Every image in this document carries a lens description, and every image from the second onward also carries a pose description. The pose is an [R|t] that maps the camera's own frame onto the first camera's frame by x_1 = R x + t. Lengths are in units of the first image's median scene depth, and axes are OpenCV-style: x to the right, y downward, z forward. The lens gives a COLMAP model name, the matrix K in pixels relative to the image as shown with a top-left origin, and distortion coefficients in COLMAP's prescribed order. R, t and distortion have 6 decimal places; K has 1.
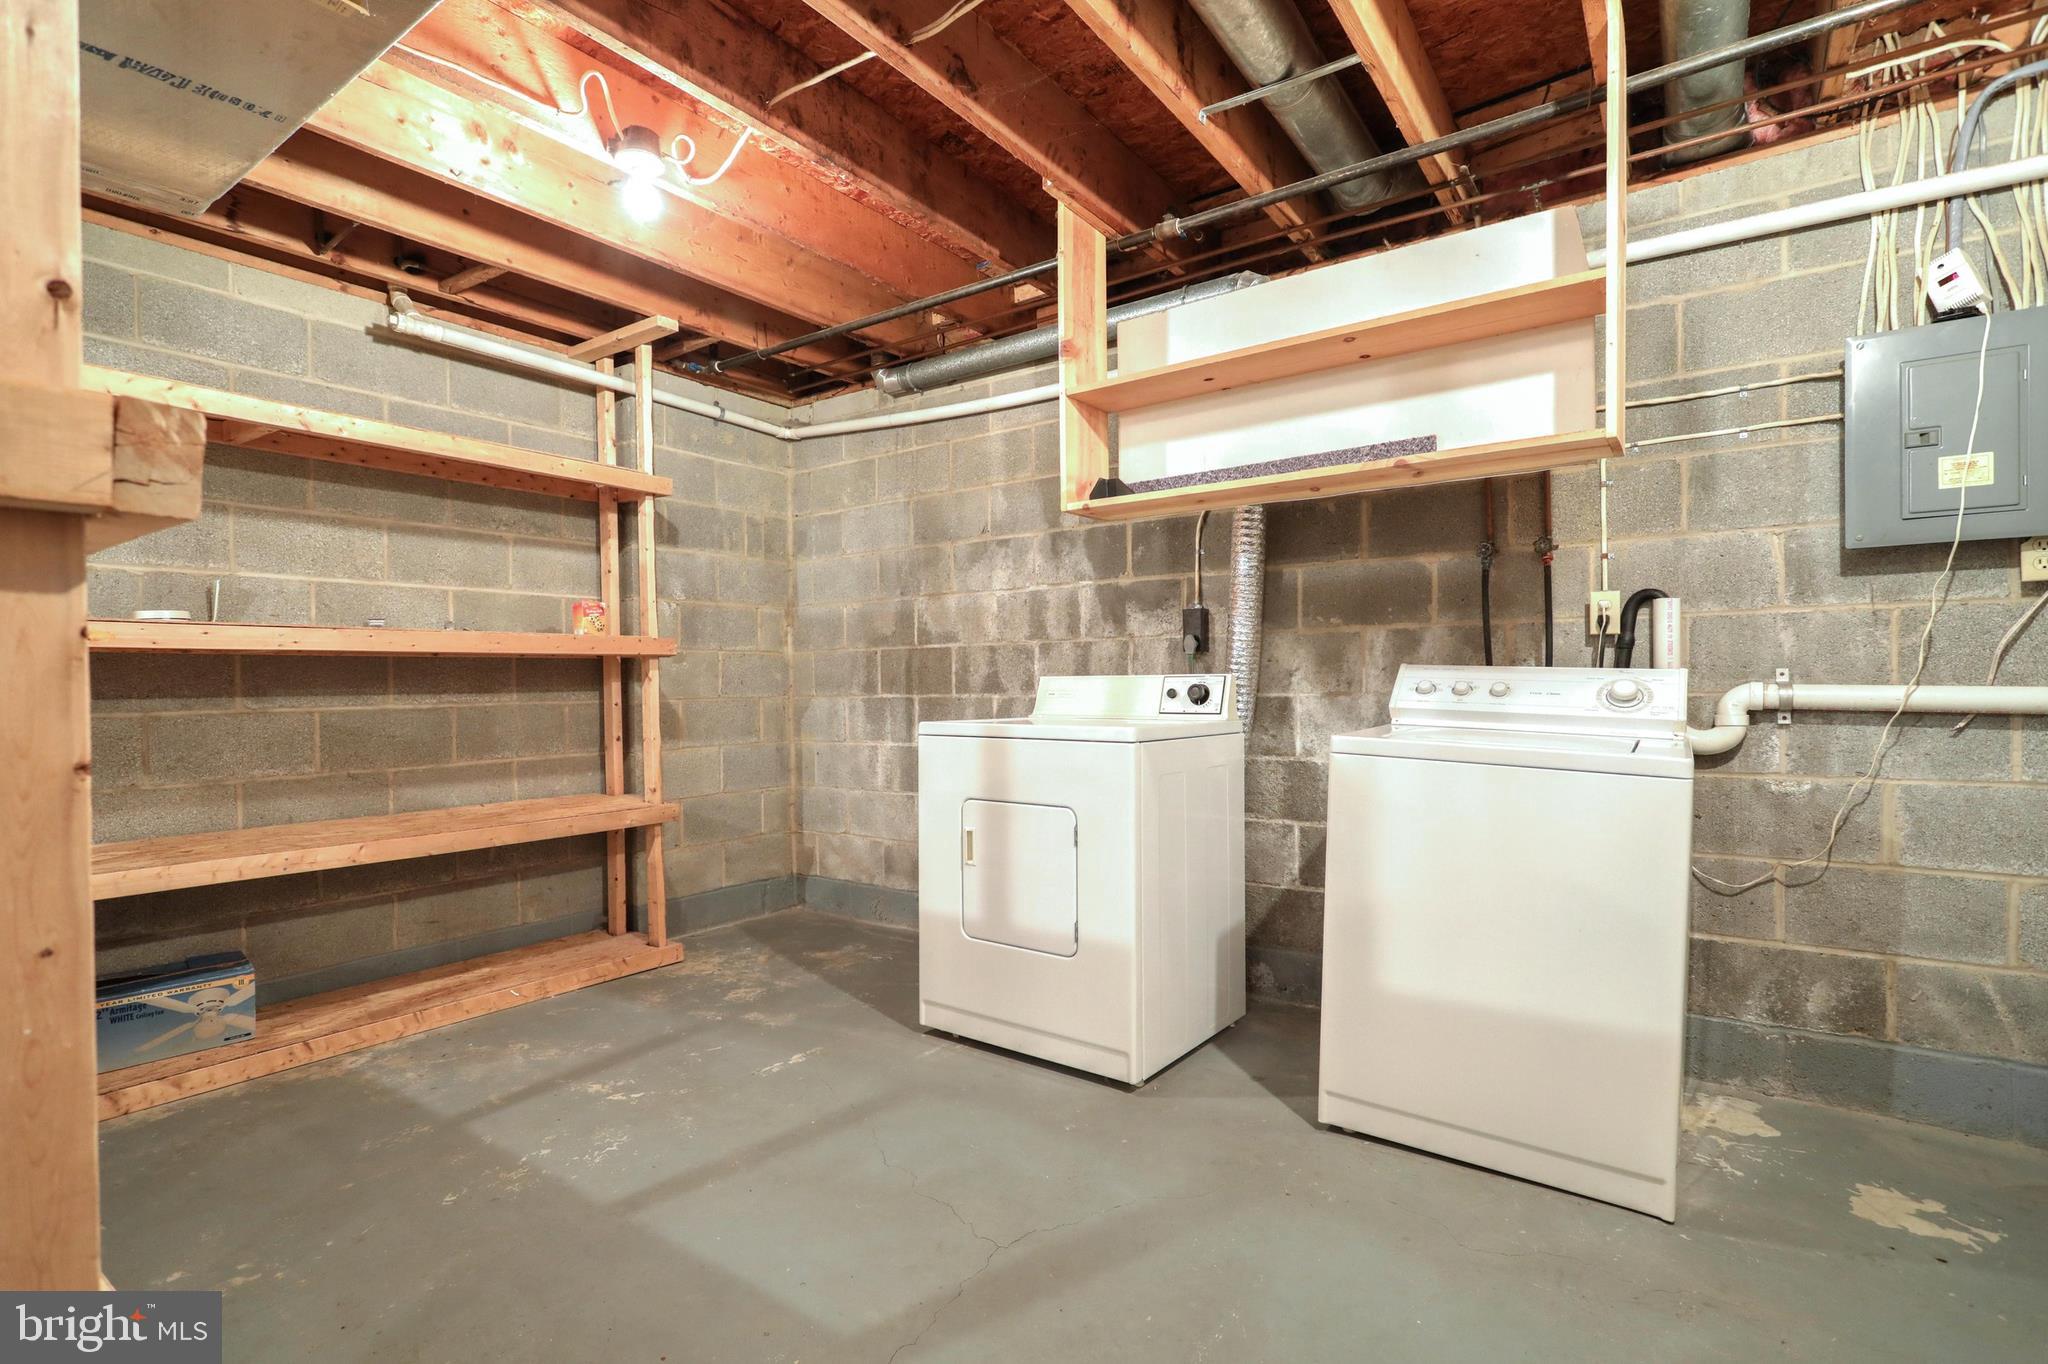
lens RADIAL K [[975.2, 0, 1023.8], [0, 975.2, 682.4], [0, 0, 1]] dist [-0.007049, 0.005299]
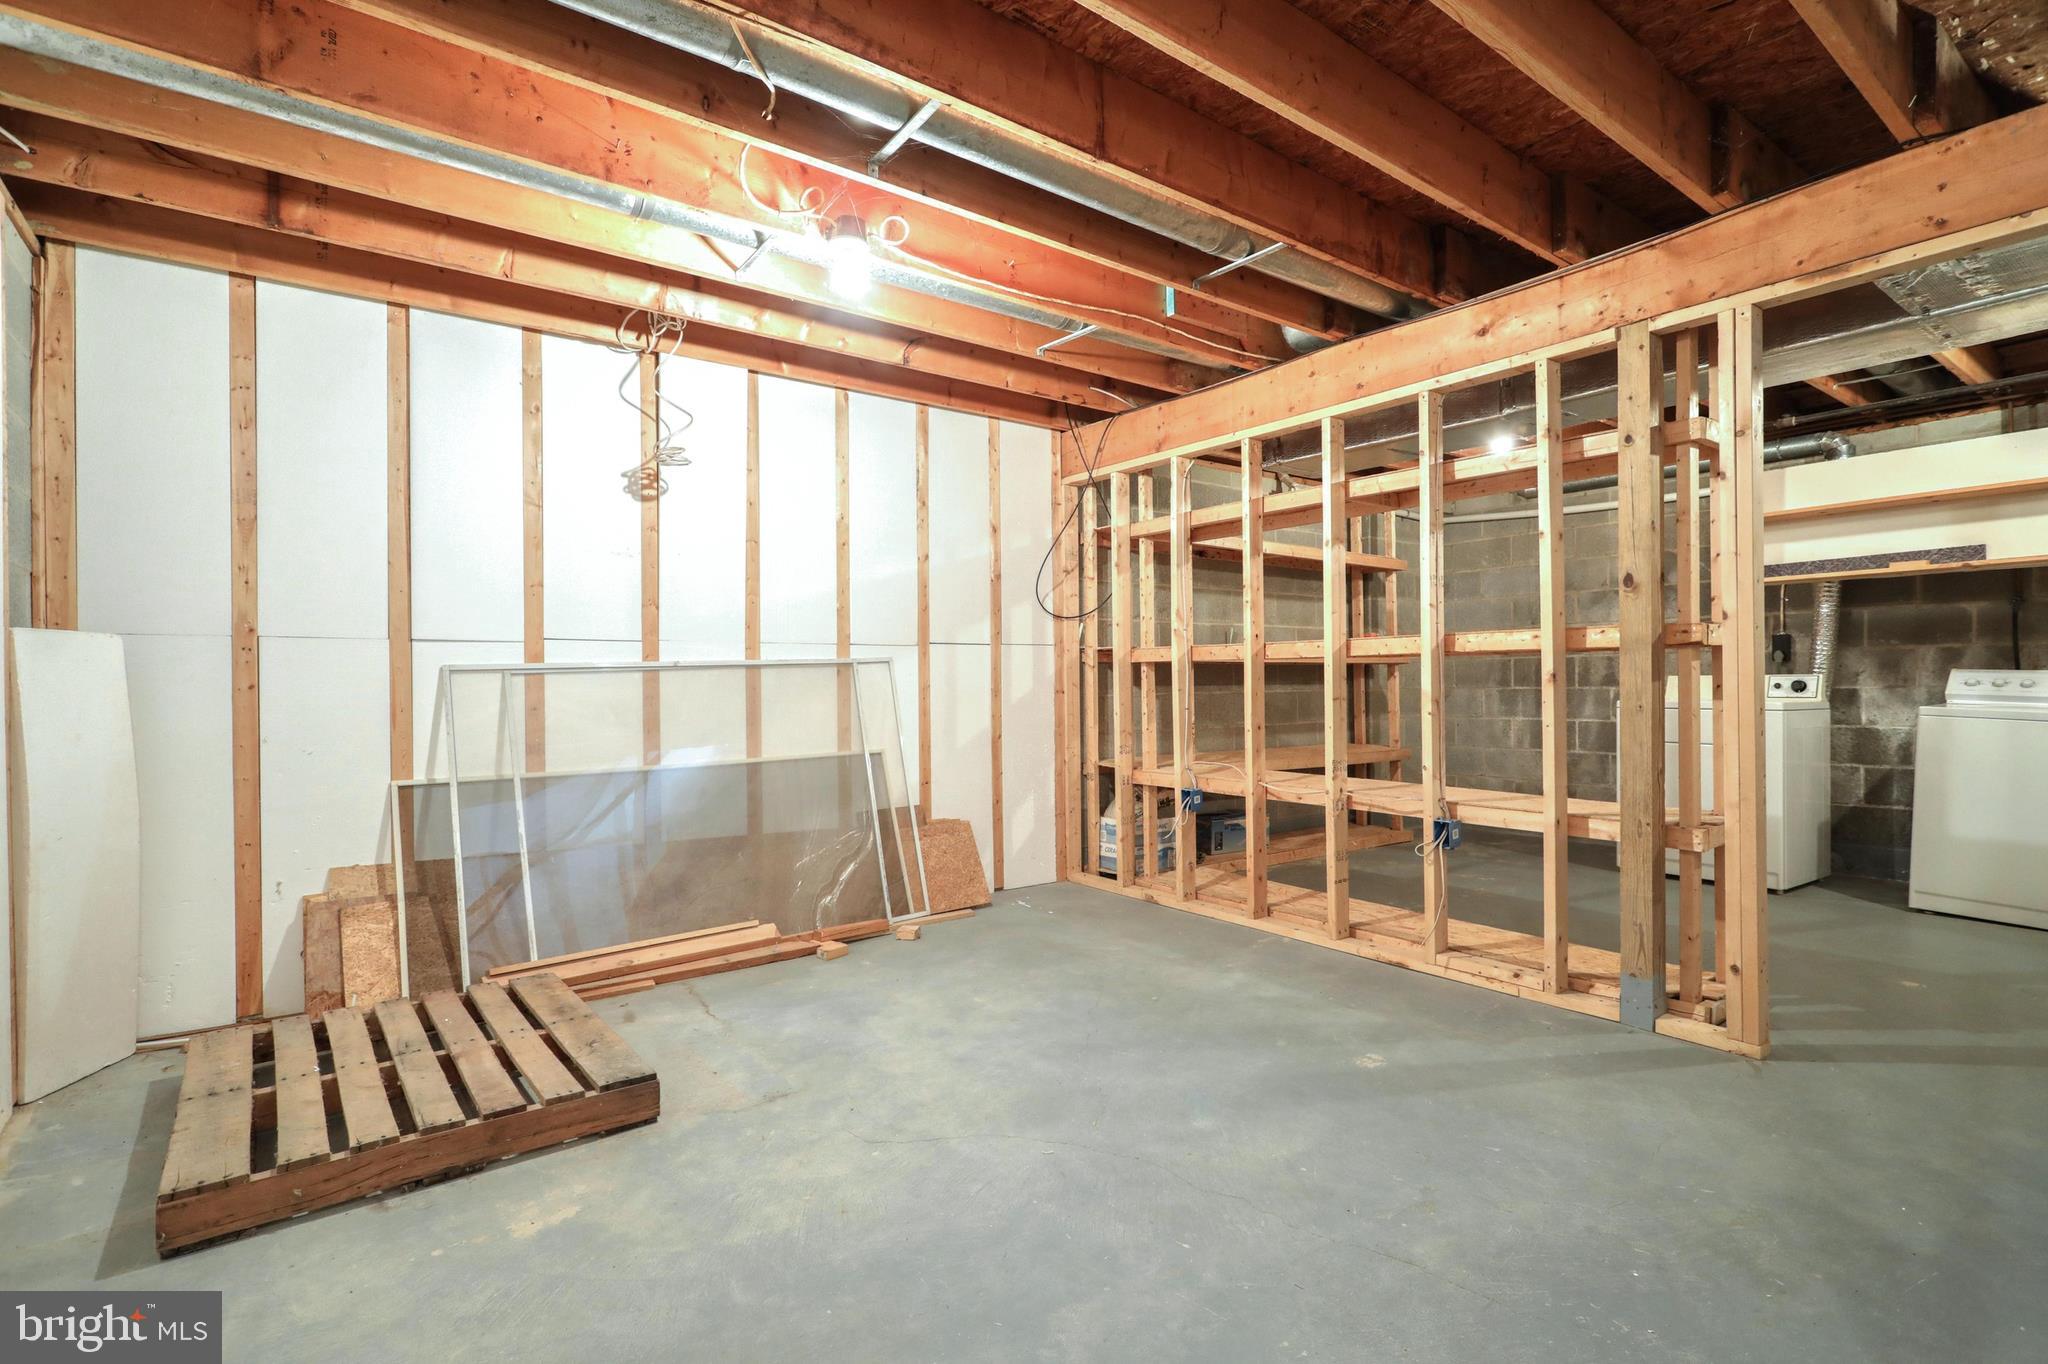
lens RADIAL K [[975.2, 0, 1016.3], [0, 975.2, 680.9], [0, 0, 1]] dist [-0.007049, 0.005299]
pose [[0.950593, 0.003240, -0.310422, -0.565735], [-0.003546, 0.999994, -0.000422, 0.007979], [0.310418, 0.001502, 0.950599, -0.996713]]
